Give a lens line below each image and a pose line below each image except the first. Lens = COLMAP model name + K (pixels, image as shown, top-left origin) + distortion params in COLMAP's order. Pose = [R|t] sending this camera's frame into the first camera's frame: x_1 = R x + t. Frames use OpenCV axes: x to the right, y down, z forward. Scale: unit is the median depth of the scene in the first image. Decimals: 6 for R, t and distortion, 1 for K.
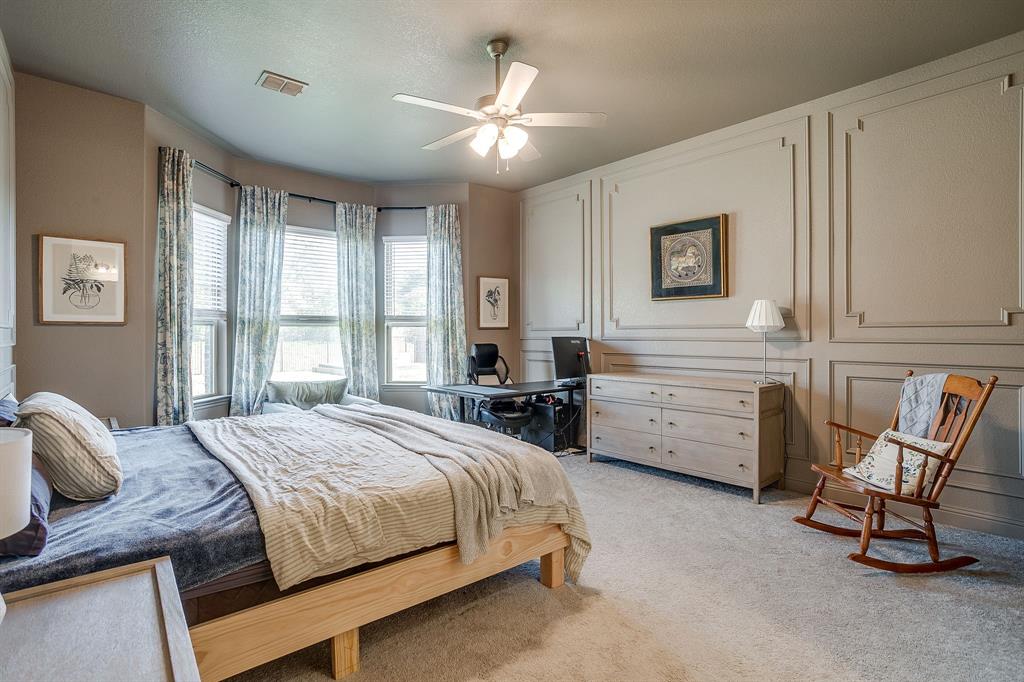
lens RADIAL K [[495.4, 0, 505.9], [0, 495.4, 334.4], [0, 0, 1]] dist [-0.057264, 0.029208]
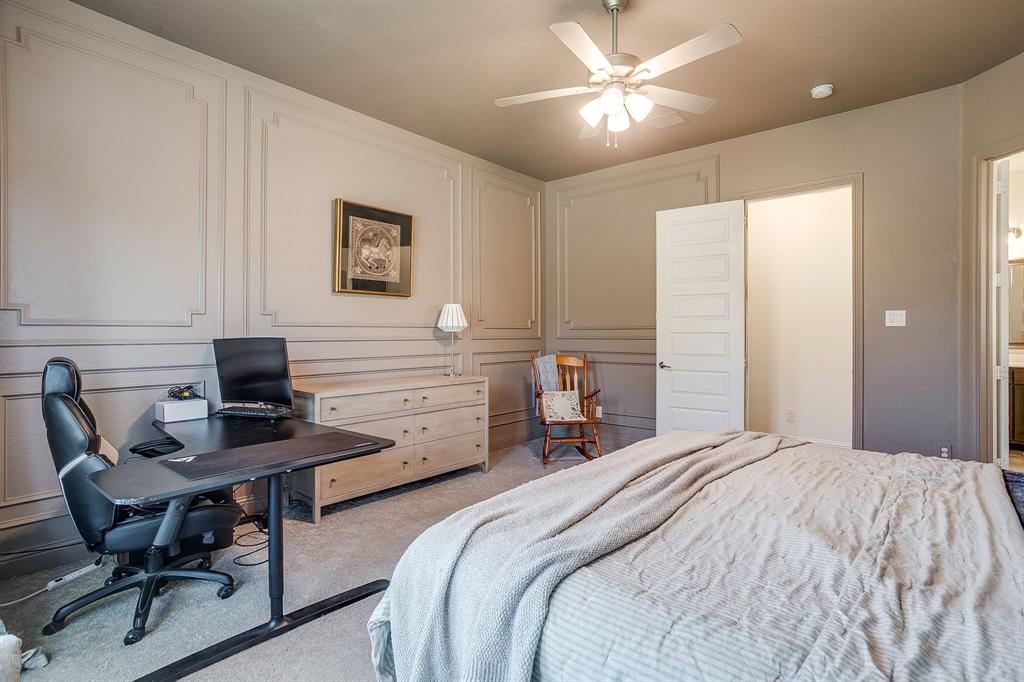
lens RADIAL K [[495.4, 0, 505.9], [0, 495.4, 334.4], [0, 0, 1]] dist [-0.057264, 0.029208]
pose [[-0.150070, -0.005220, 0.988662, -0.598483], [-0.002117, 0.999985, 0.004958, -0.003654], [-0.988673, -0.001349, -0.150079, 0.953662]]
